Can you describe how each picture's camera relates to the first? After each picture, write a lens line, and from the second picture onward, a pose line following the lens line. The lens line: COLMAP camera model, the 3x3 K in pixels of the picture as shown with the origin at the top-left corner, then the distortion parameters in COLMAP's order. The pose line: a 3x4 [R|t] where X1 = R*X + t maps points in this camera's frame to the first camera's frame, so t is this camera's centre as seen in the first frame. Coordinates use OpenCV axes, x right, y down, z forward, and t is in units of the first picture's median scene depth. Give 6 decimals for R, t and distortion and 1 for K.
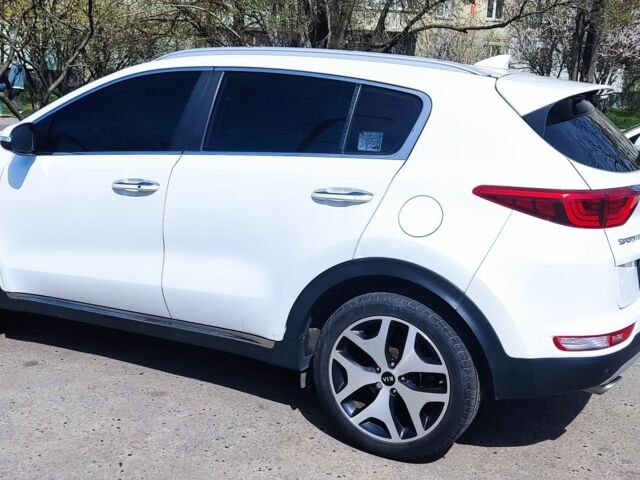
lens RADIAL K [[721.4, 0, 320.0], [0, 721.4, 240.0], [0, 0, 1]] dist [0.131558, -0.171804]
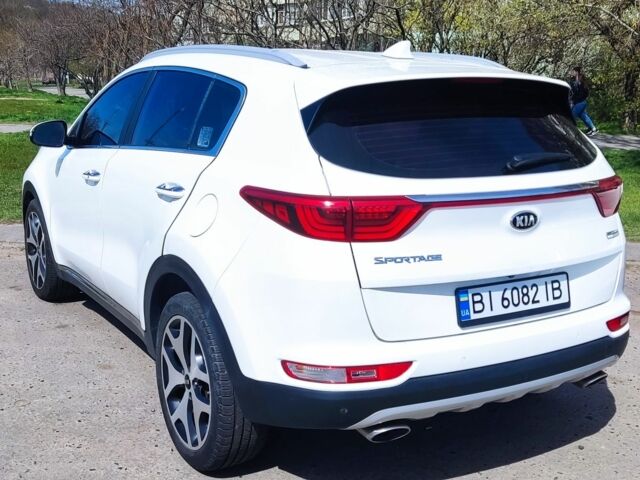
lens RADIAL K [[721.4, 0, 320.0], [0, 721.4, 240.0], [0, 0, 1]] dist [0.131558, -0.171804]
pose [[0.868991, 0.075934, -0.488967, 0.713654], [-0.076440, 0.996894, 0.018963, -0.029630], [0.488888, 0.020898, 0.872096, 0.235980]]
